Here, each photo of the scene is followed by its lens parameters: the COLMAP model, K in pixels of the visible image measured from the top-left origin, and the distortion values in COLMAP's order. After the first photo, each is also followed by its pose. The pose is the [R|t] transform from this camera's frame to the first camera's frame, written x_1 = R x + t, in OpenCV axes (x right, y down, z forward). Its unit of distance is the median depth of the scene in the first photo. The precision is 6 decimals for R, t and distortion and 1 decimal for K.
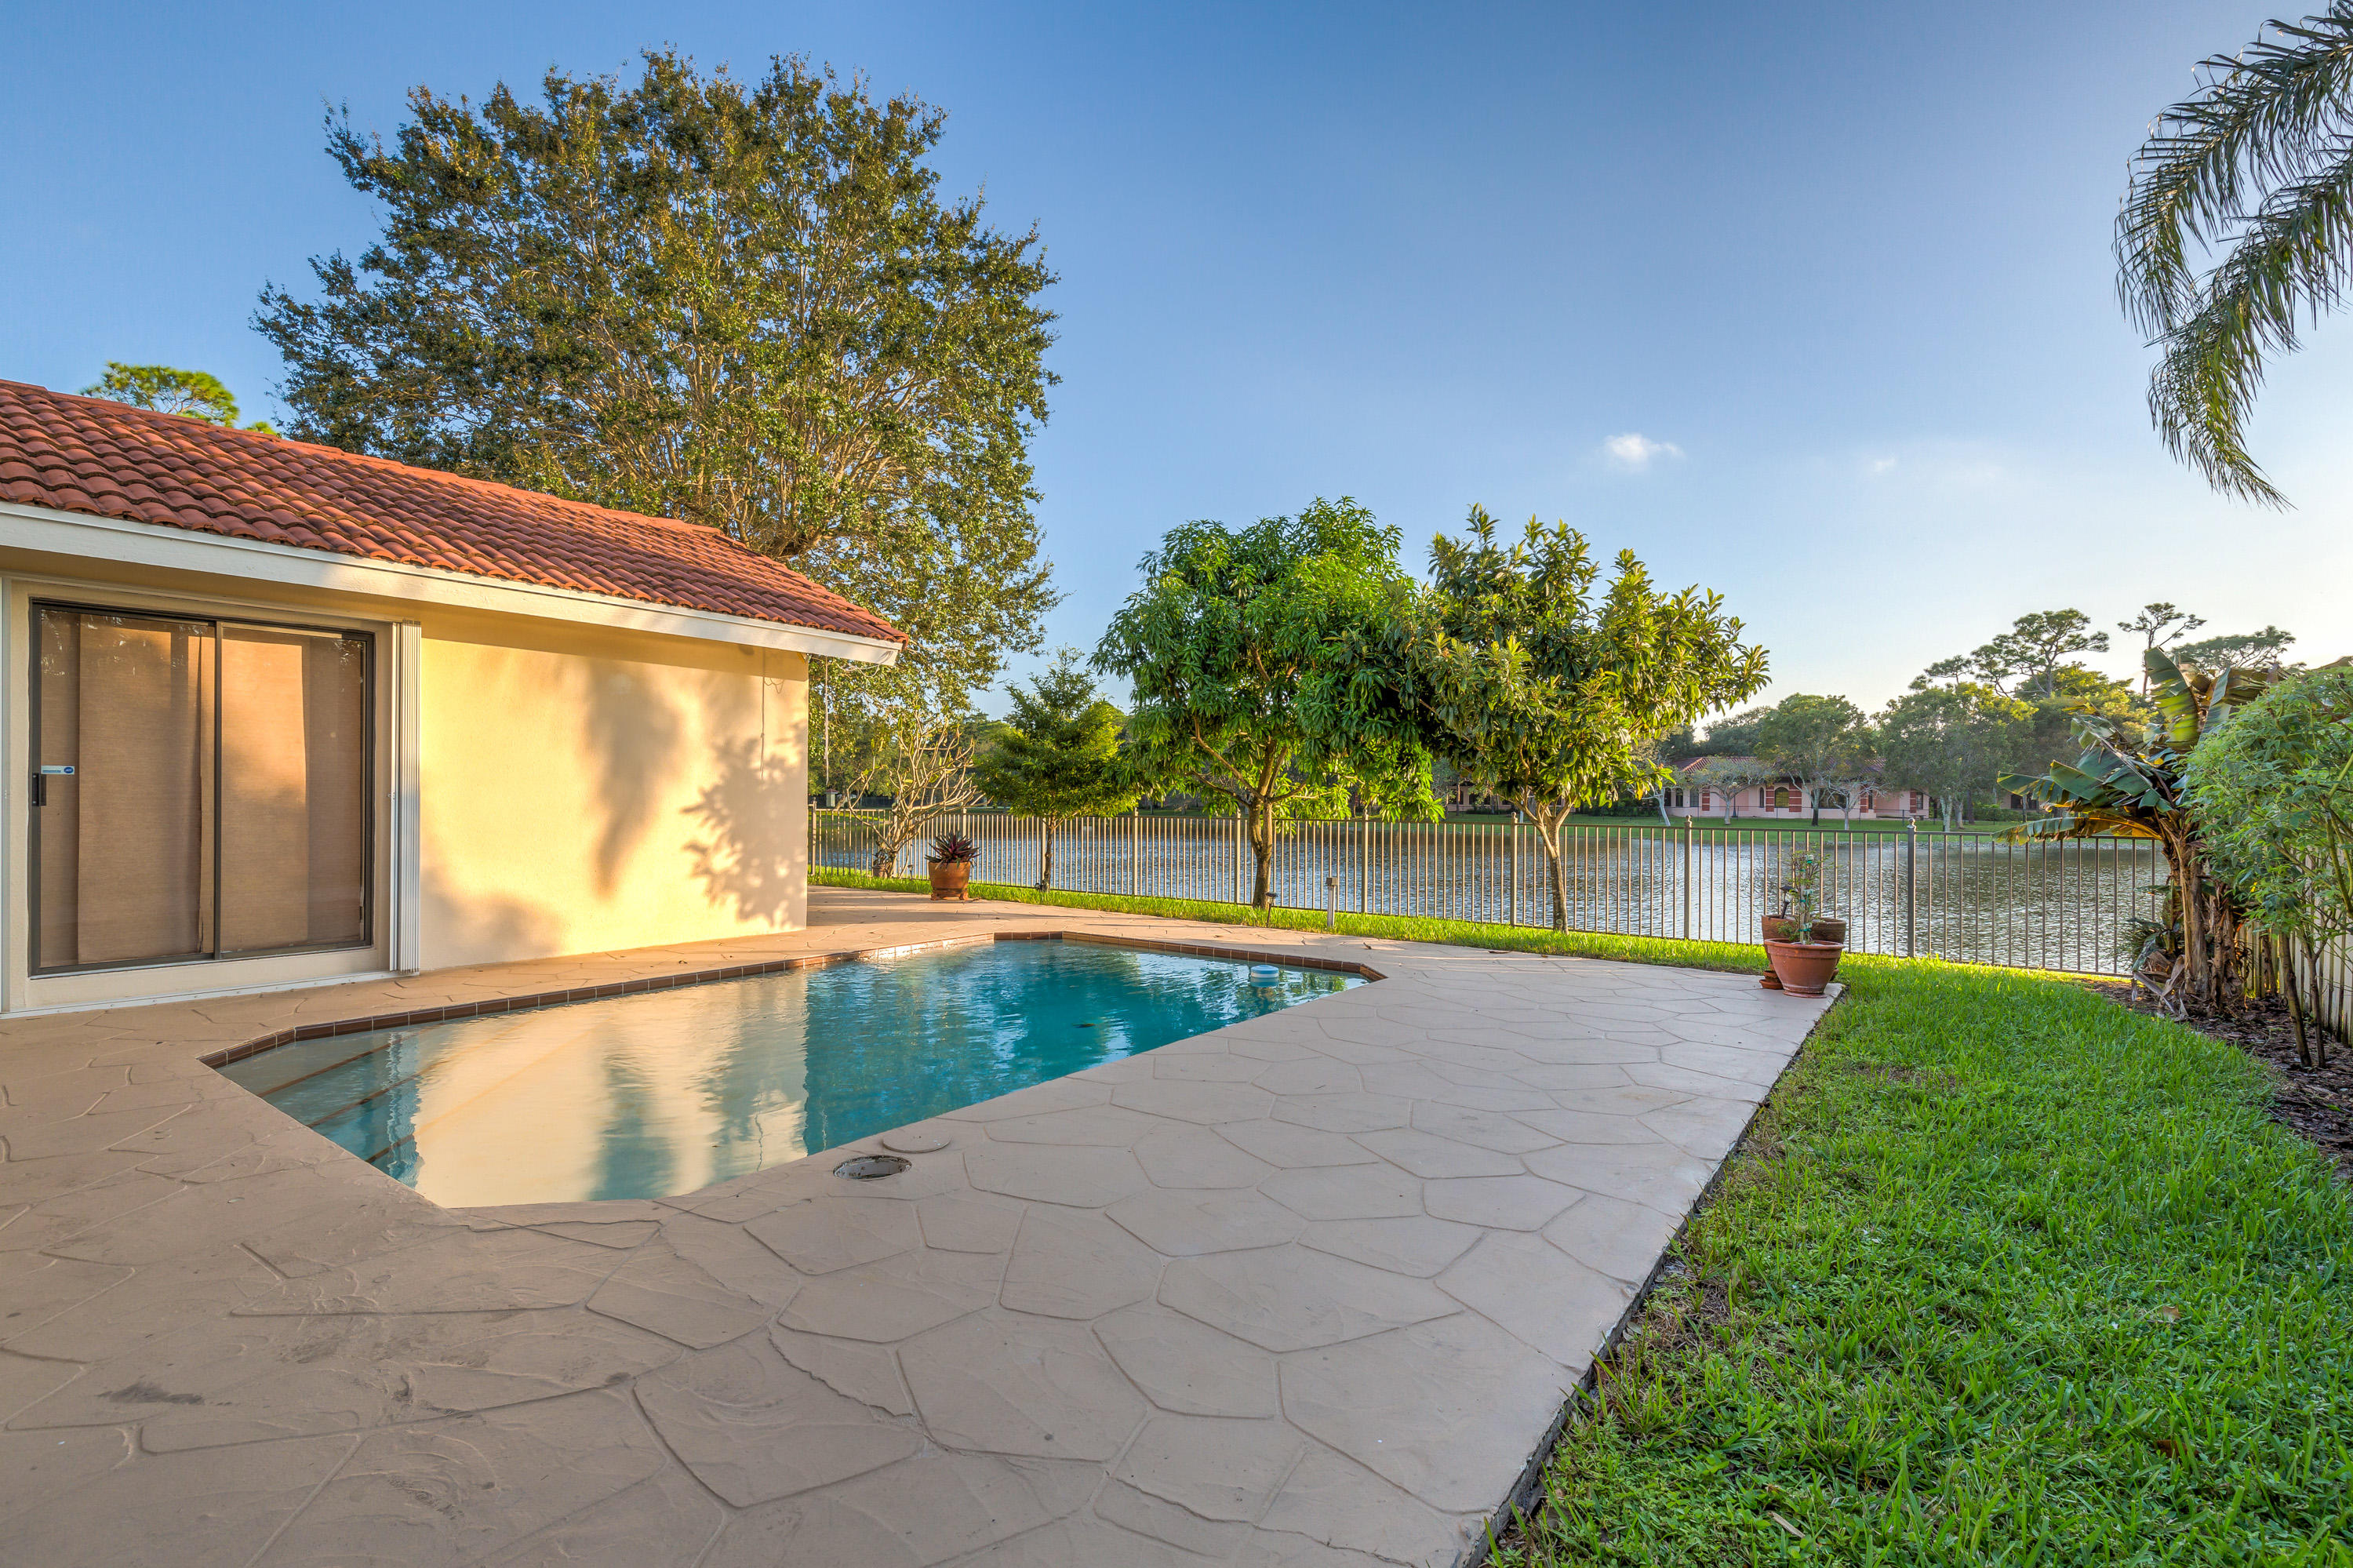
lens RADIAL K [[1076.7, 0, 1213.3], [0, 1076.7, 802.1], [0, 0, 1]] dist [0.012361, -0.002433]
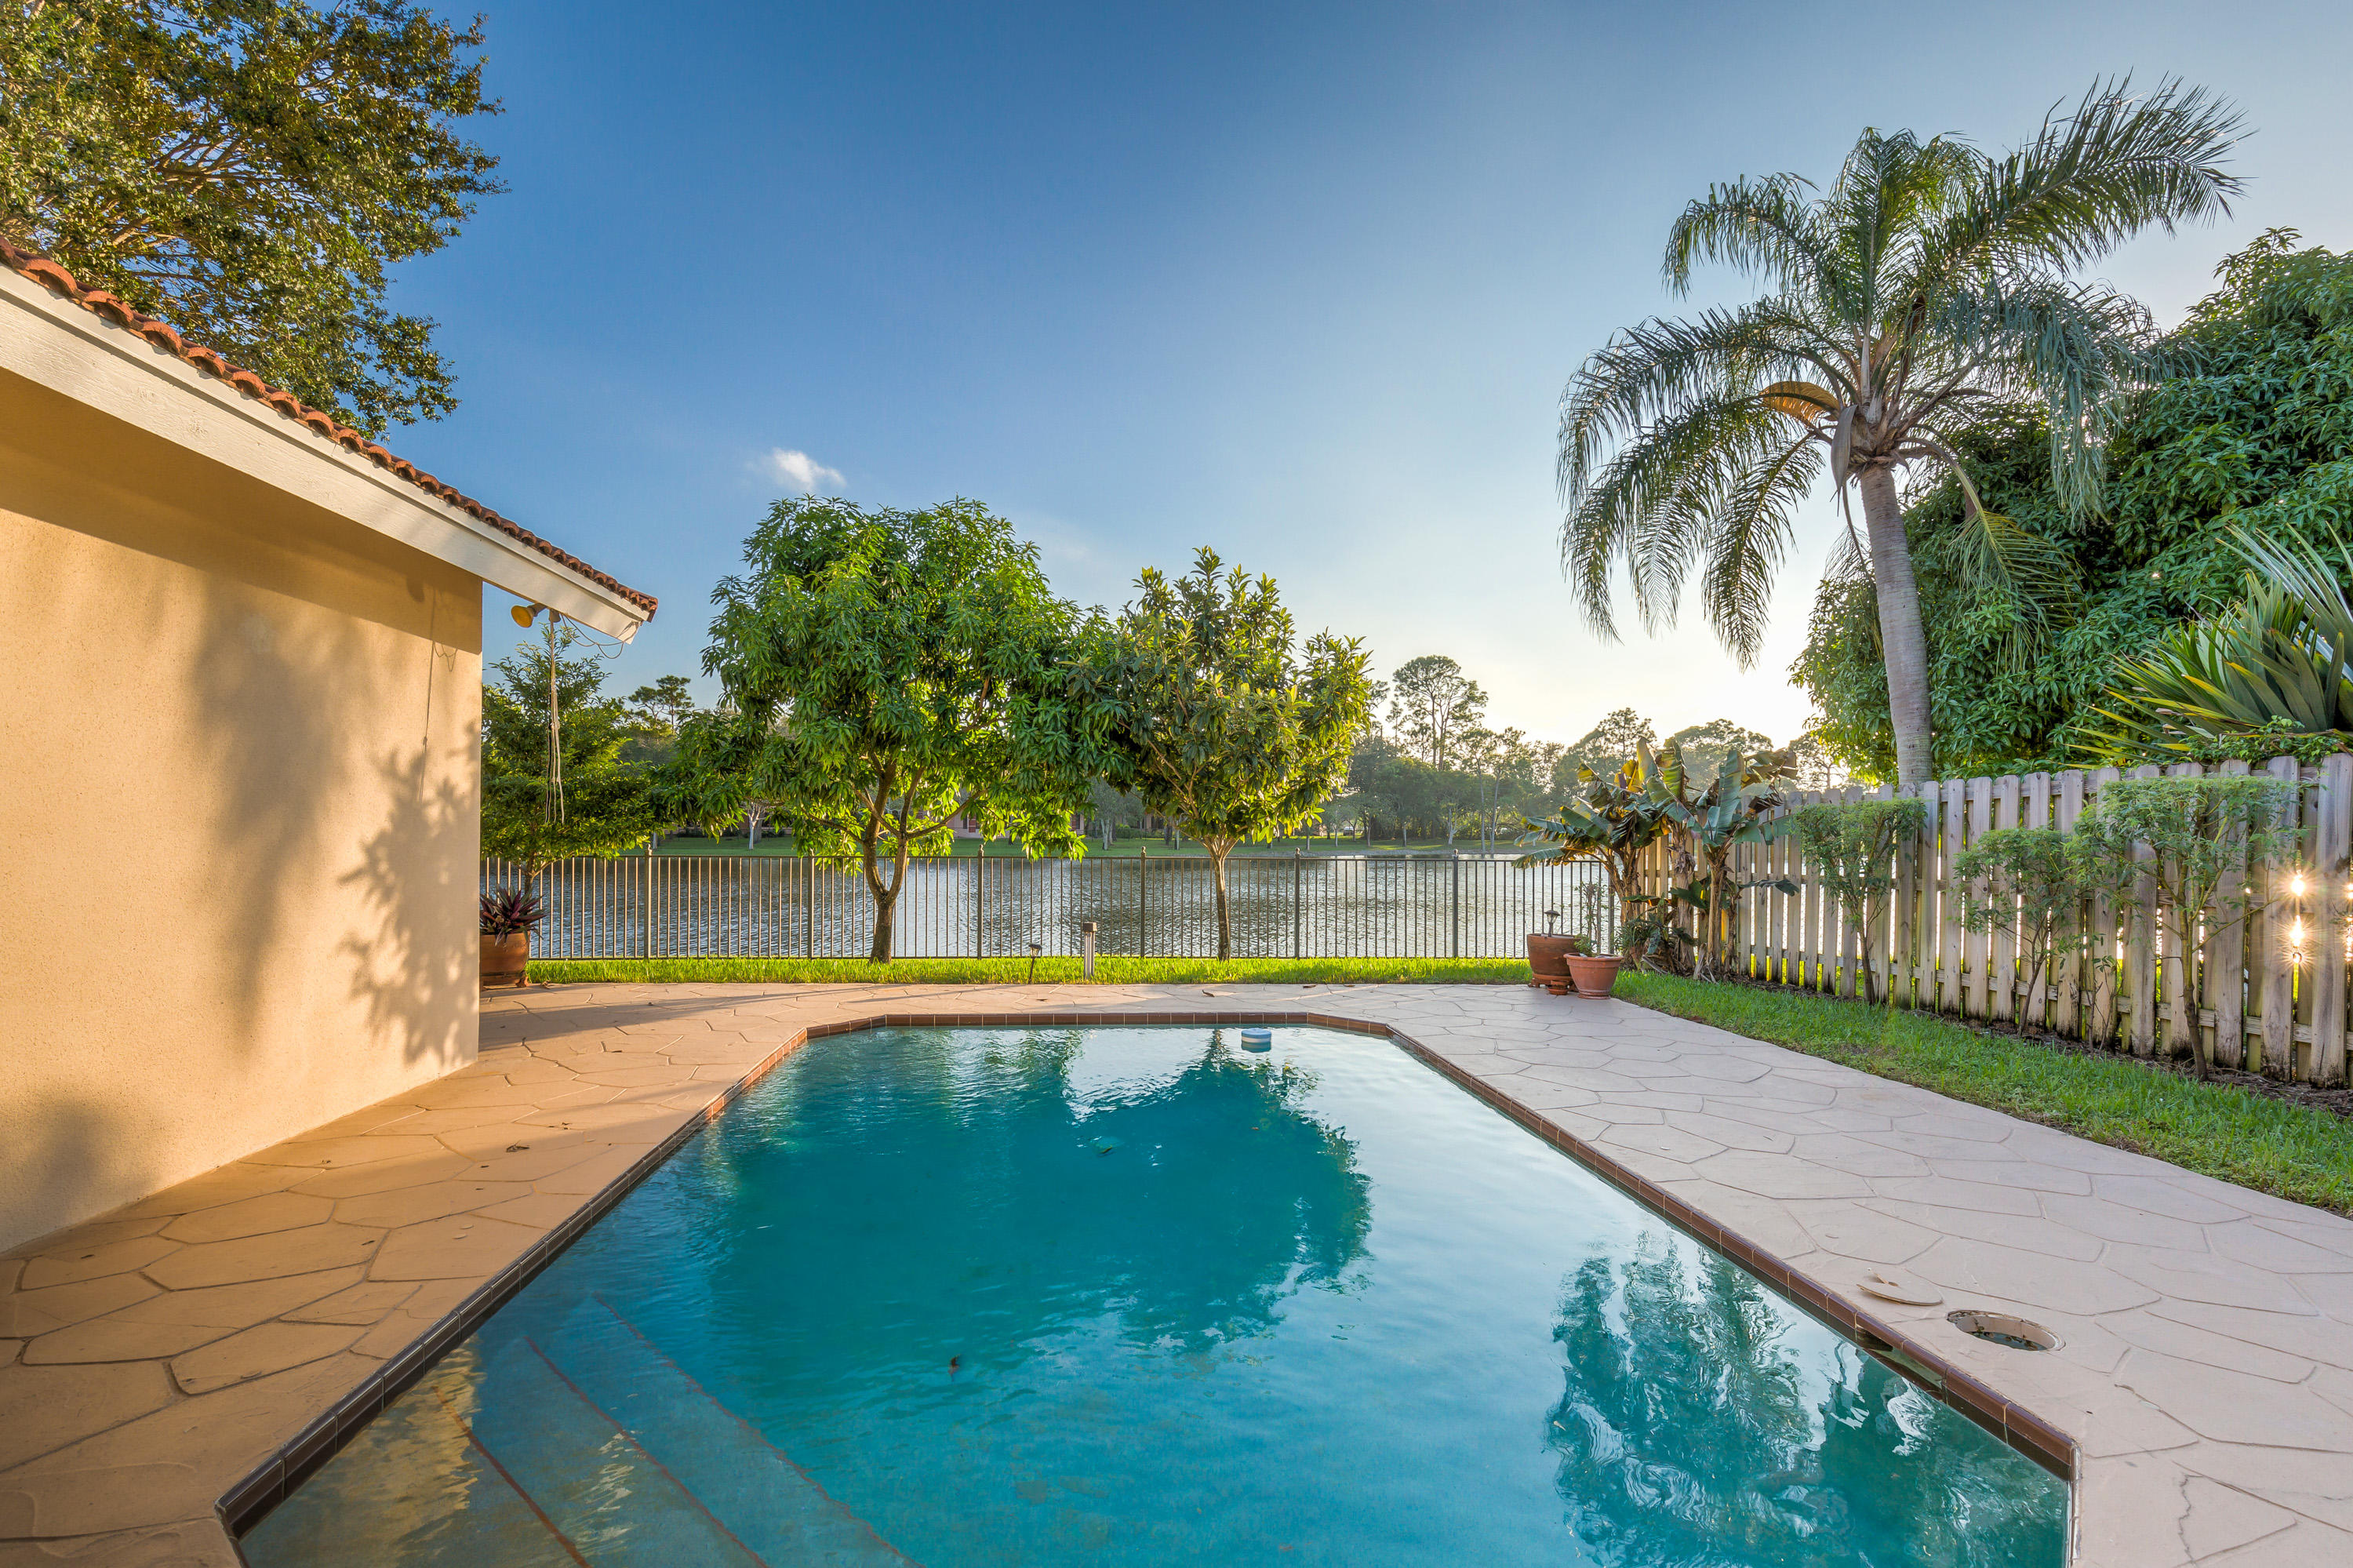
lens RADIAL K [[1076.7, 0, 1140.0], [0, 1076.7, 824.0], [0, 0, 1]] dist [0.012361, -0.002433]
pose [[0.762371, -0.001271, 0.647139, -0.512948], [-0.005365, 0.999951, 0.008283, -0.026223], [-0.647118, -0.009787, 0.762327, 0.301637]]
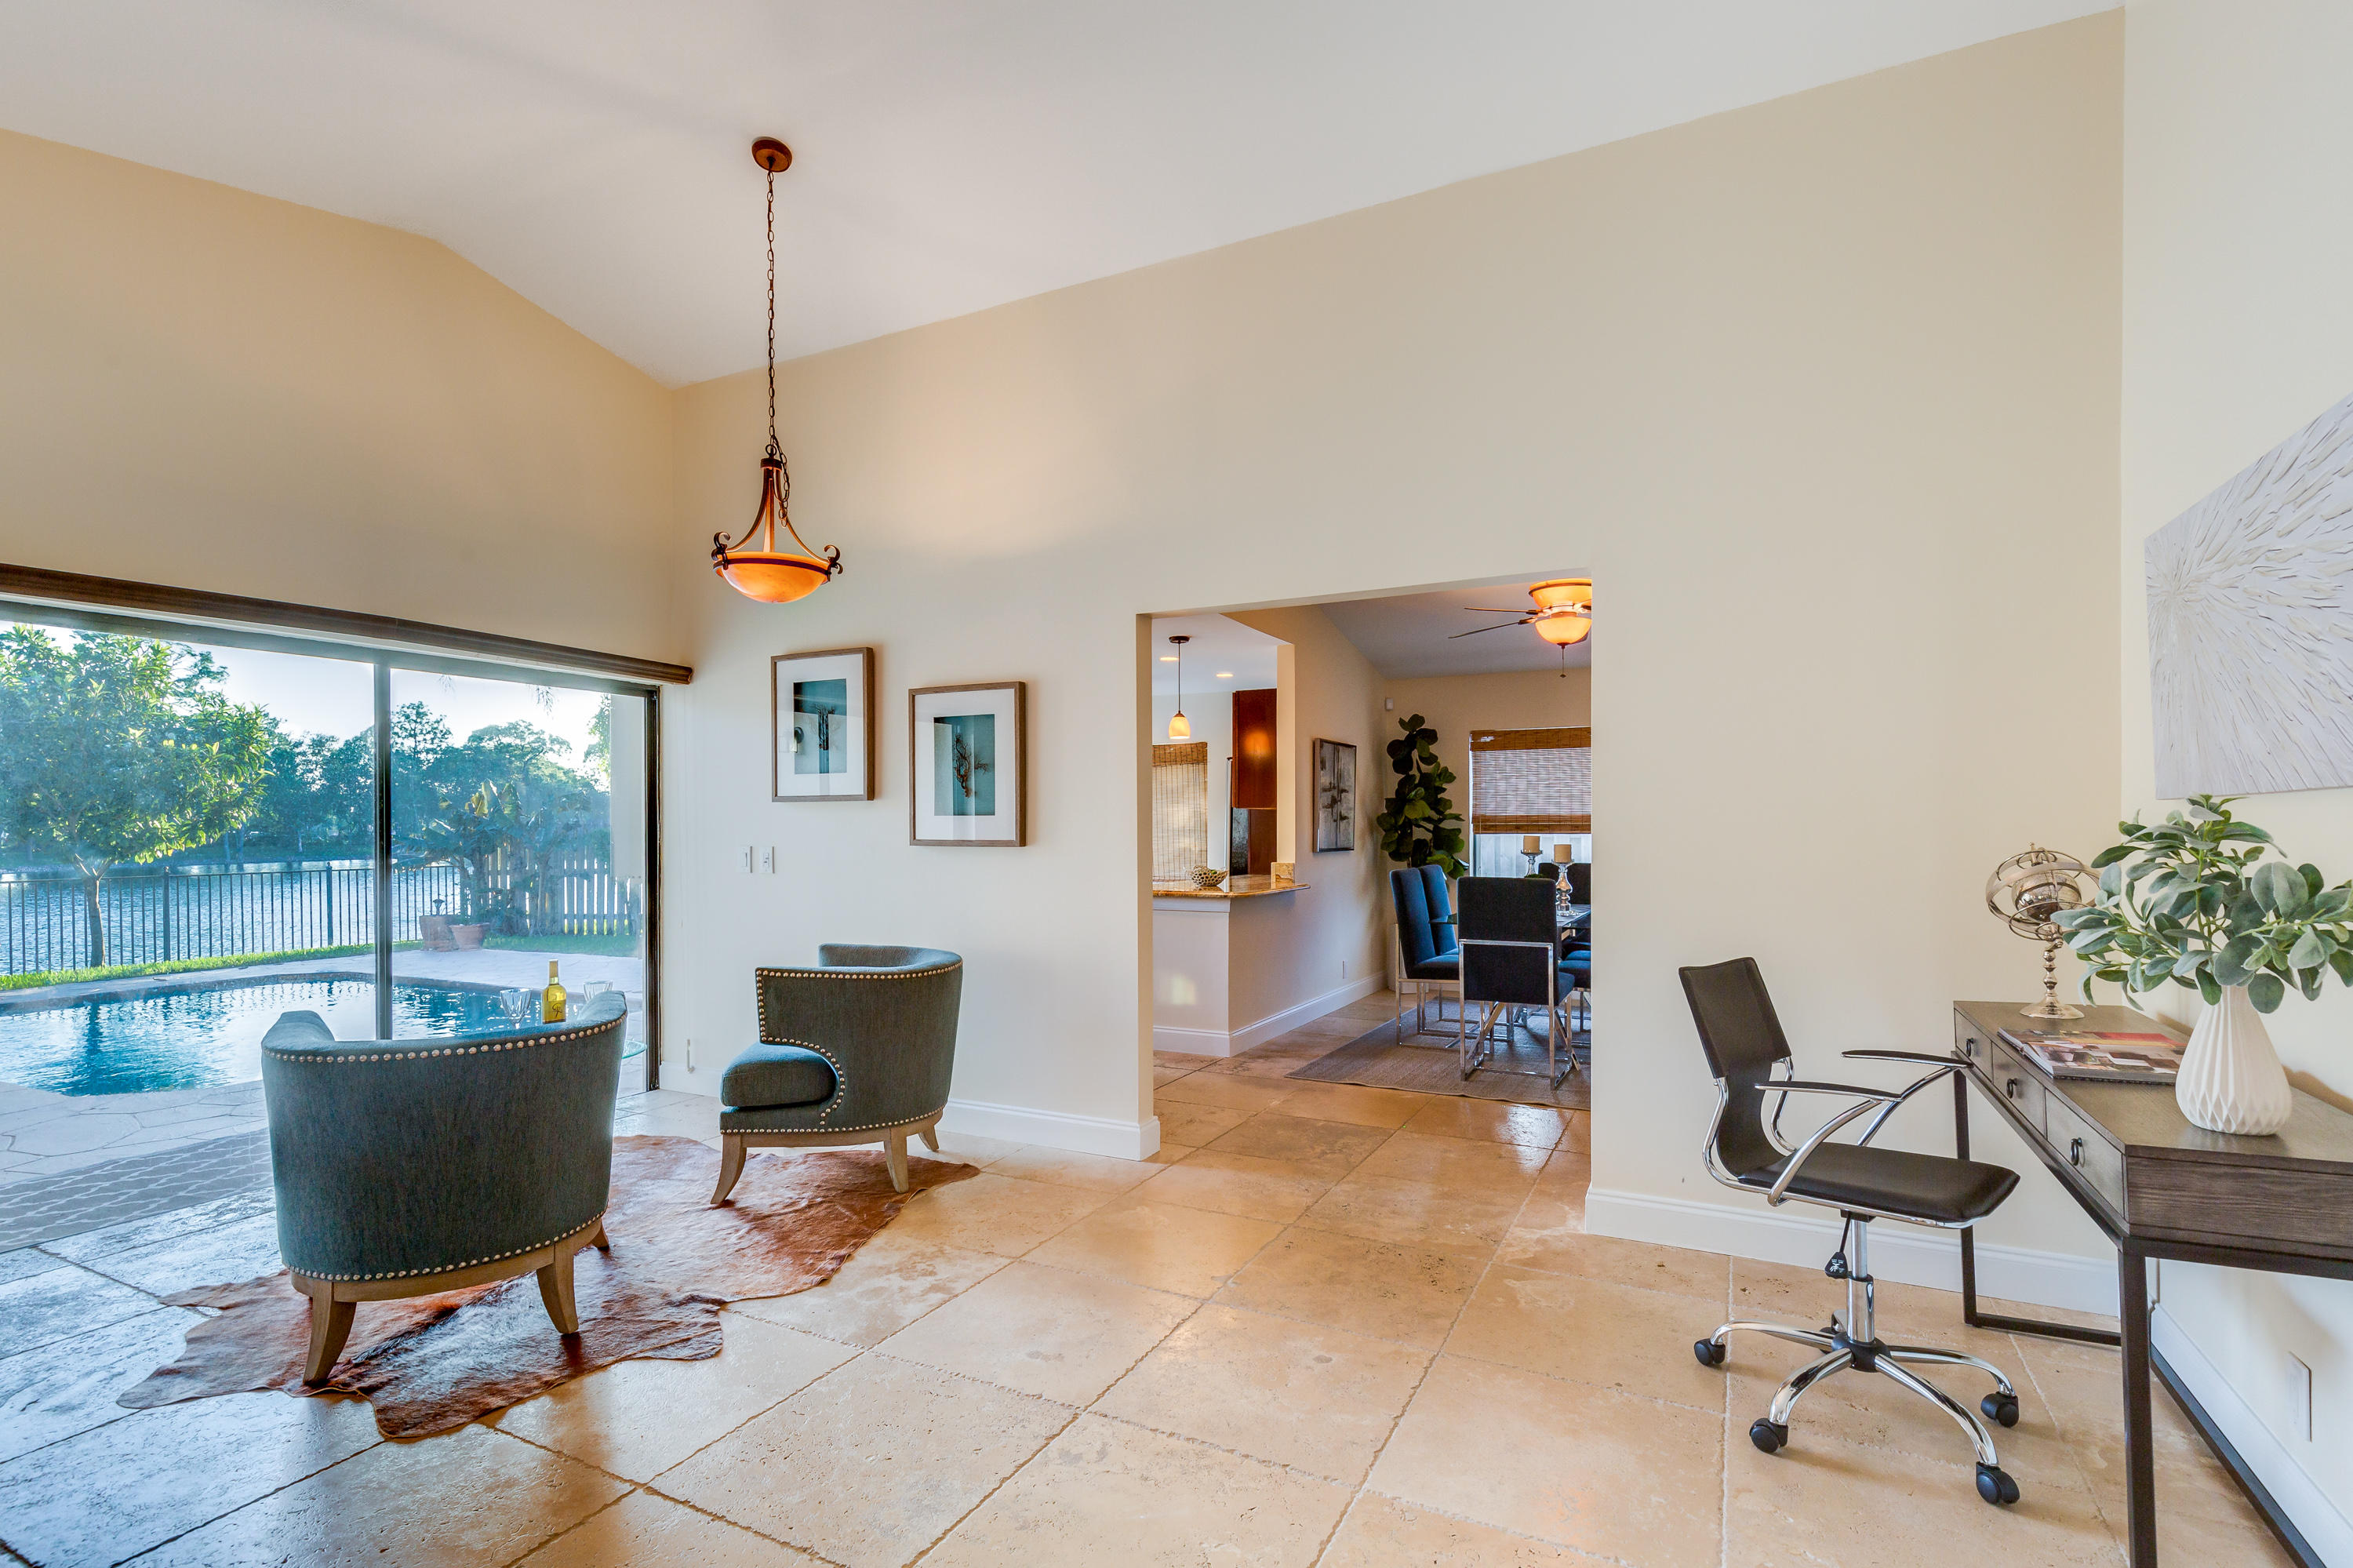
lens RADIAL K [[1076.7, 0, 1191.7], [0, 1076.7, 831.6], [0, 0, 1]] dist [0.012361, -0.002433]
pose [[-0.179140, -0.011840, 0.983752, -1.298863], [-0.002189, 0.999930, 0.011636, -0.056067], [-0.983821, -0.000069, -0.179153, 0.026967]]
